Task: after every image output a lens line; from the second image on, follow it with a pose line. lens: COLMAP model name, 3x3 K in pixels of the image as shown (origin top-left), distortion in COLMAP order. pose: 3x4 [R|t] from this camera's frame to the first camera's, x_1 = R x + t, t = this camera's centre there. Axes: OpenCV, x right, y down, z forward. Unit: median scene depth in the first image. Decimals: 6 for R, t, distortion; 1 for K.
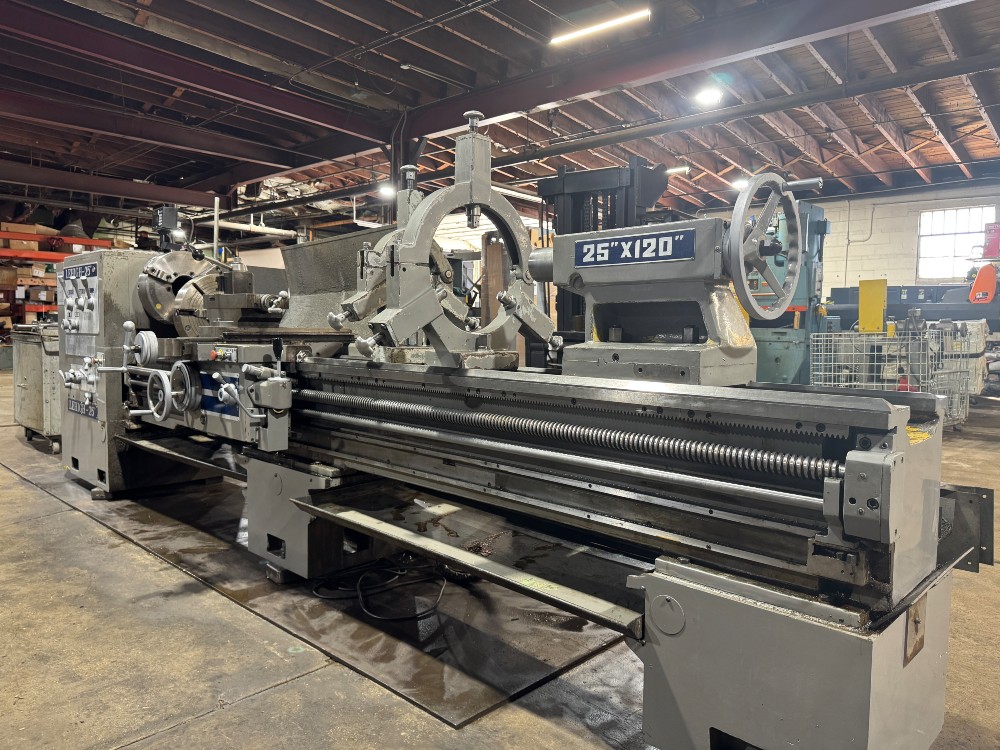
lens RADIAL K [[707.3, 0, 492.5], [0, 707.3, 371.6], [0, 0, 1]] dist [0.056863, -0.067939]
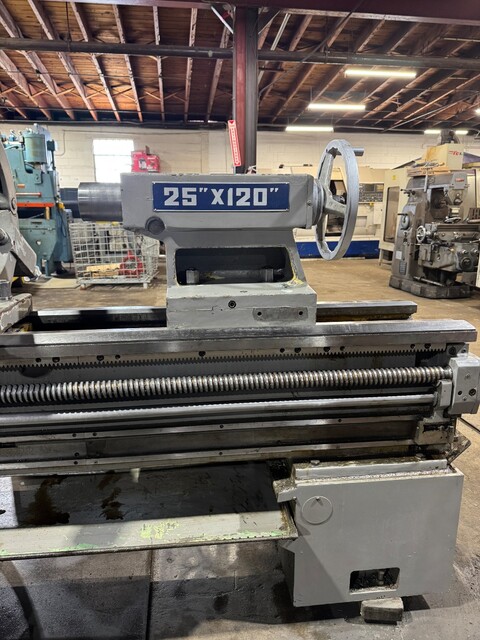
lens RADIAL K [[452.7, 0, 254.2], [0, 452.7, 319.1], [0, 0, 1]] dist [0.056863, -0.067939]
pose [[0.617265, -0.193356, 0.762626, -0.297654], [0.059389, 0.978015, 0.199897, -0.121316], [-0.784511, -0.078098, 0.615178, 0.516970]]
